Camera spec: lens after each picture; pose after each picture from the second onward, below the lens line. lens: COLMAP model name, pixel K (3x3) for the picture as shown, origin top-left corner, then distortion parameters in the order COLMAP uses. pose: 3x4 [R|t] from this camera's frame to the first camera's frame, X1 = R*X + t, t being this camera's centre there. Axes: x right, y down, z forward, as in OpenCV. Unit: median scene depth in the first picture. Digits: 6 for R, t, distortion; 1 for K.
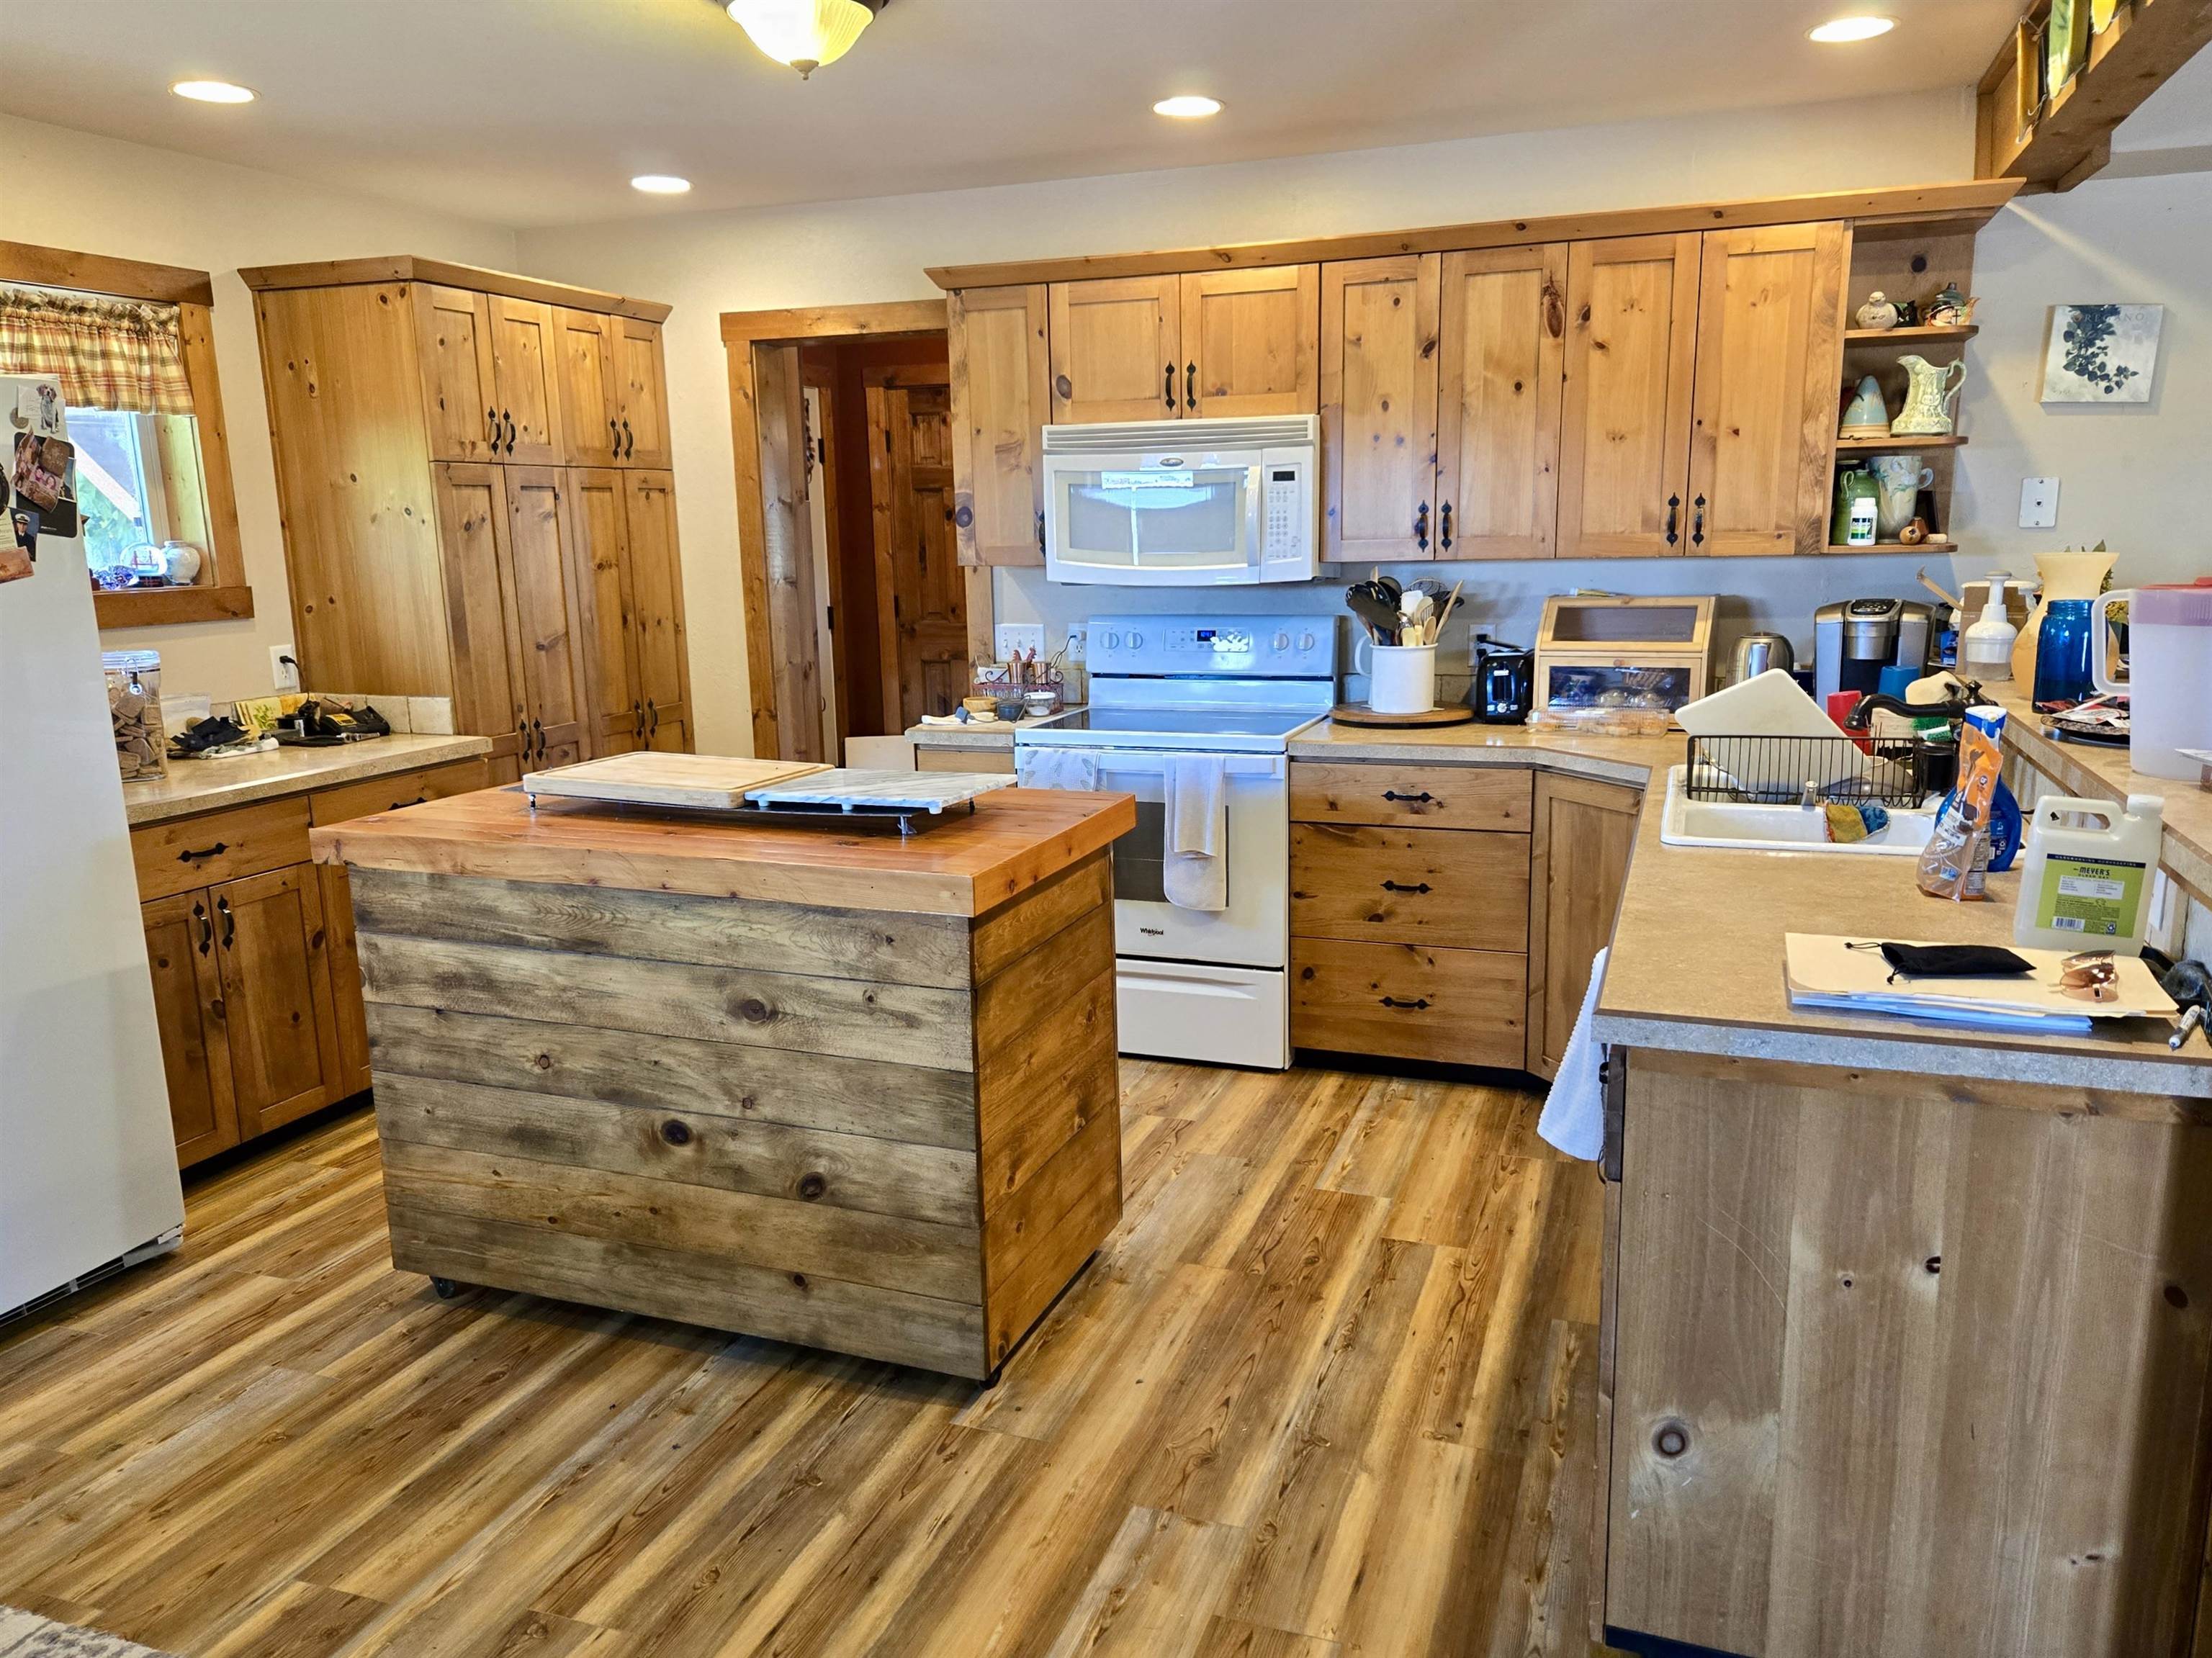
lens RADIAL K [[1626.6, 0, 1097.4], [0, 1626.6, 840.2], [0, 0, 1]] dist [0.046880, -0.032573]
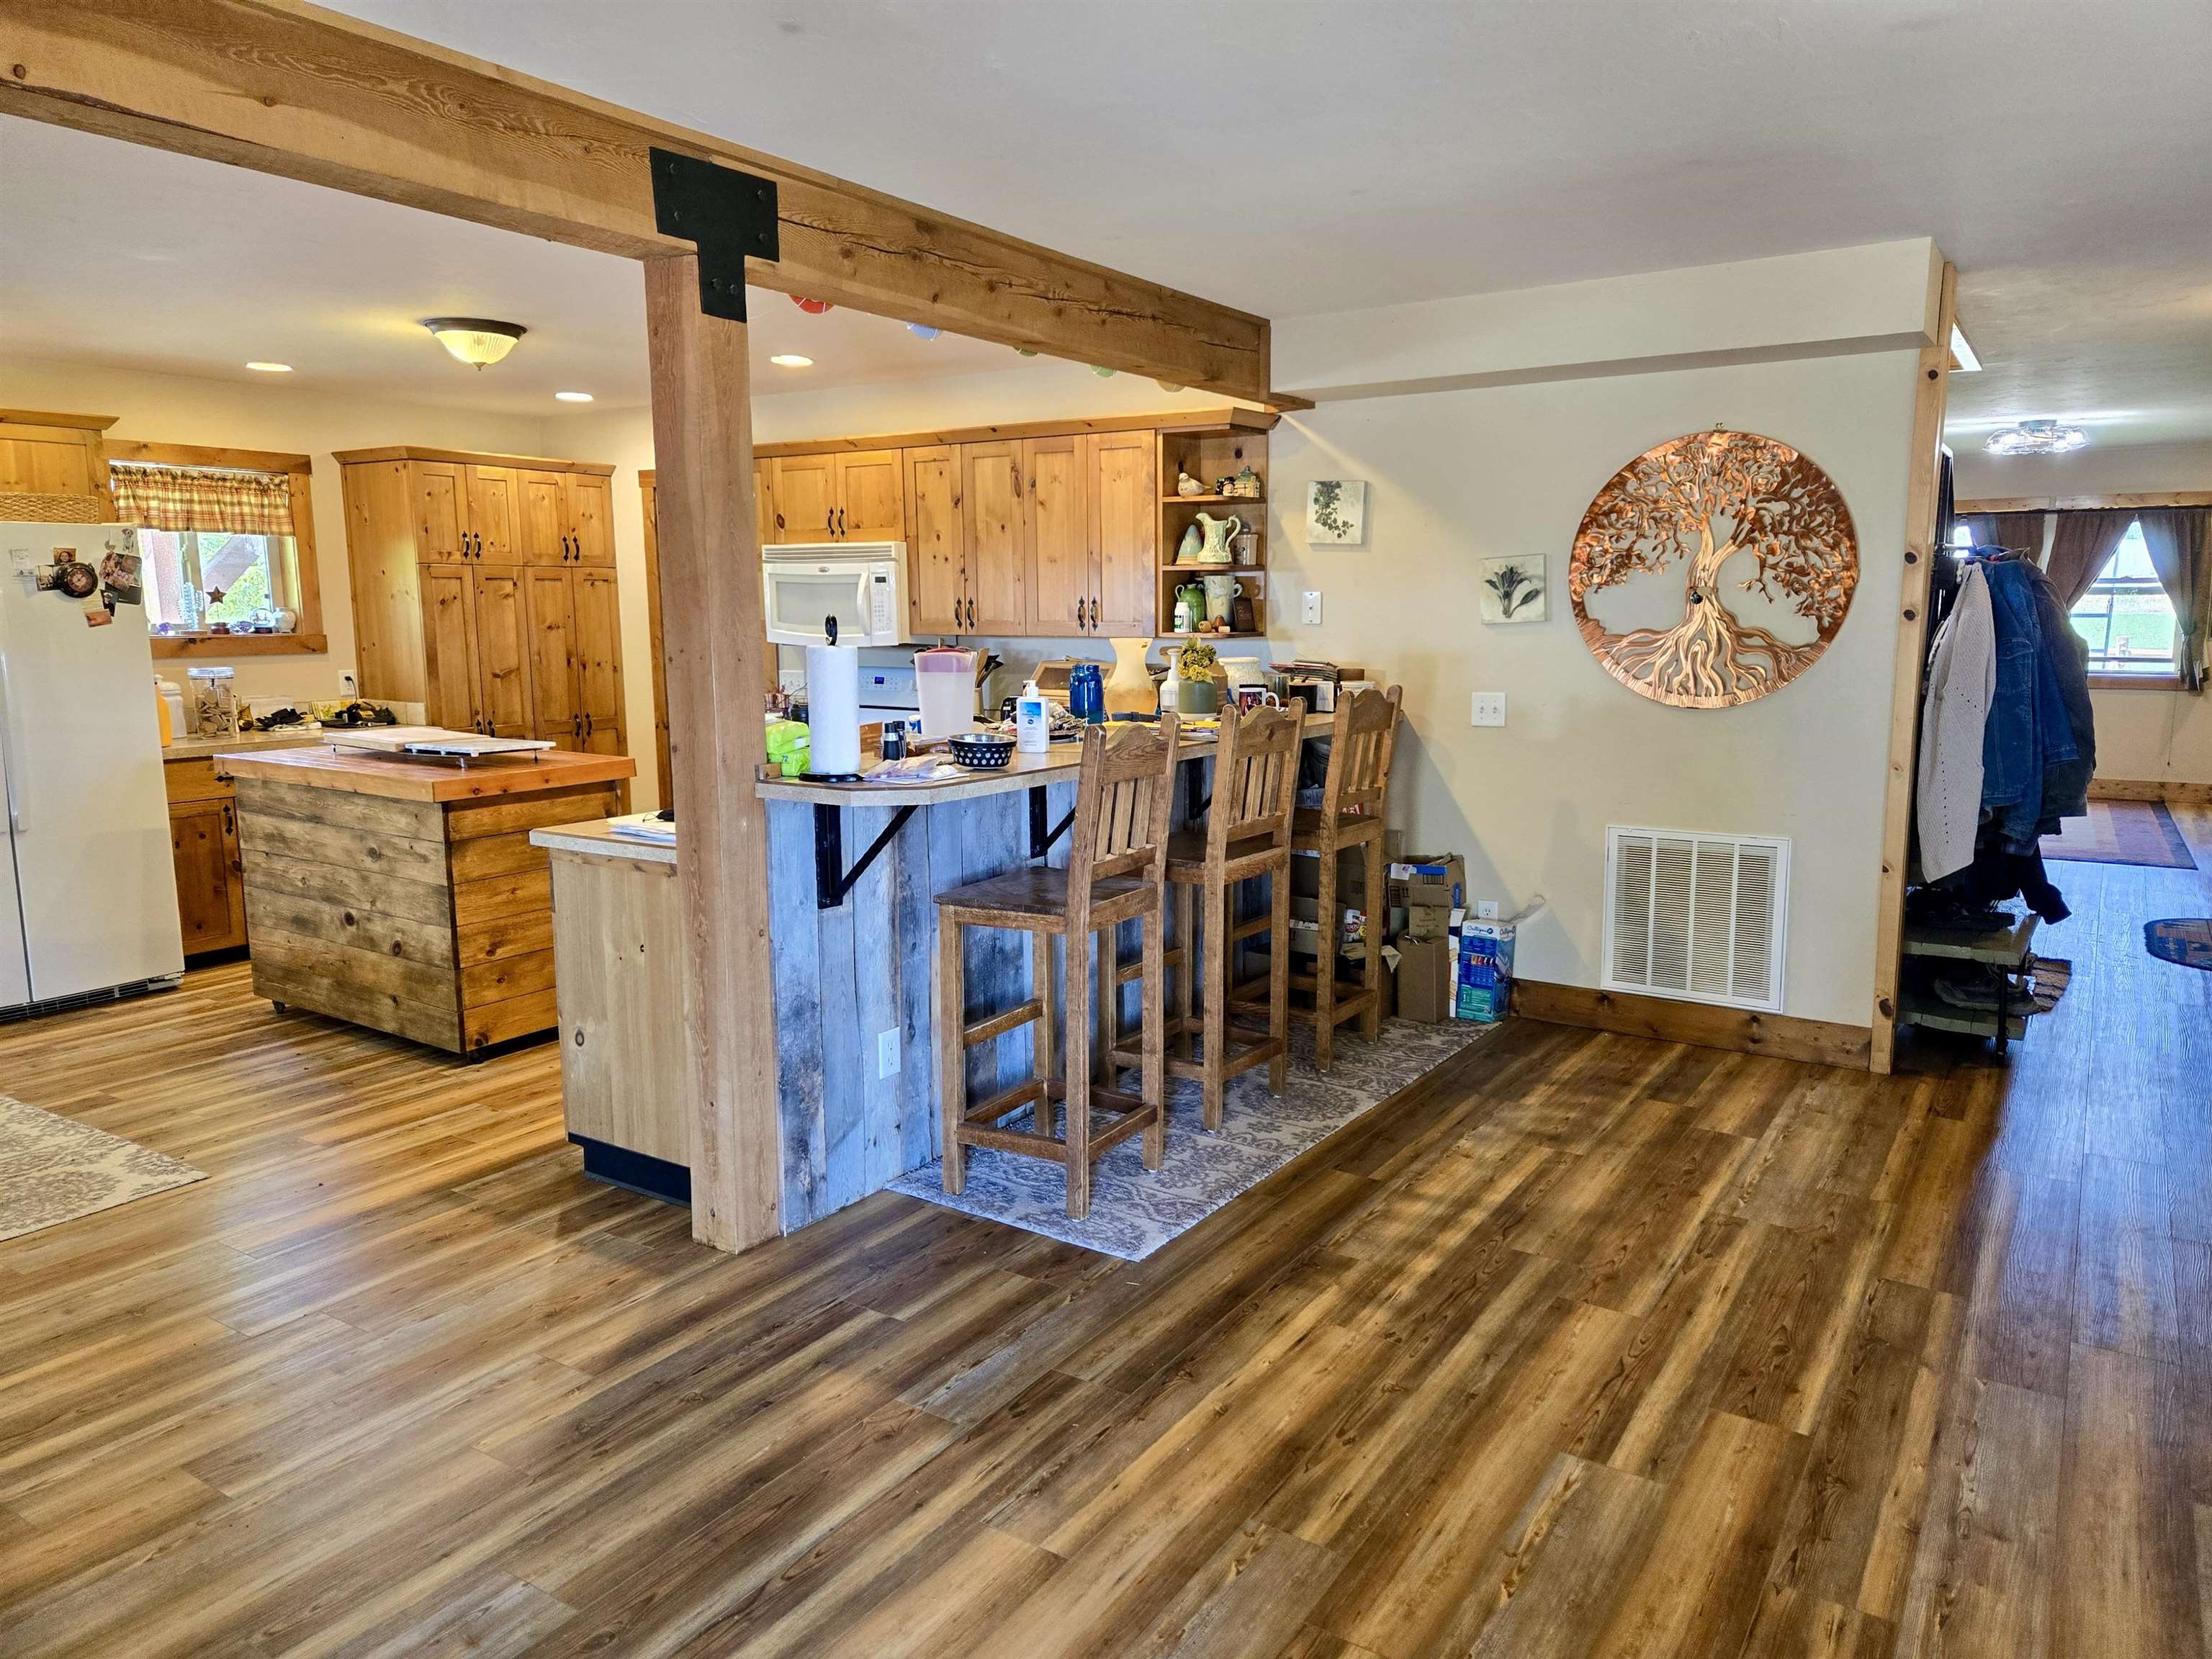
lens RADIAL K [[1494.7, 0, 1110.2], [0, 1494.7, 817.3], [0, 0, 1]] dist [0.027827, -0.004601]
pose [[0.974962, 0.049327, -0.216832, 0.708681], [-0.059894, 0.997303, -0.042431, 0.058874], [0.214154, 0.054356, 0.975286, -0.383132]]
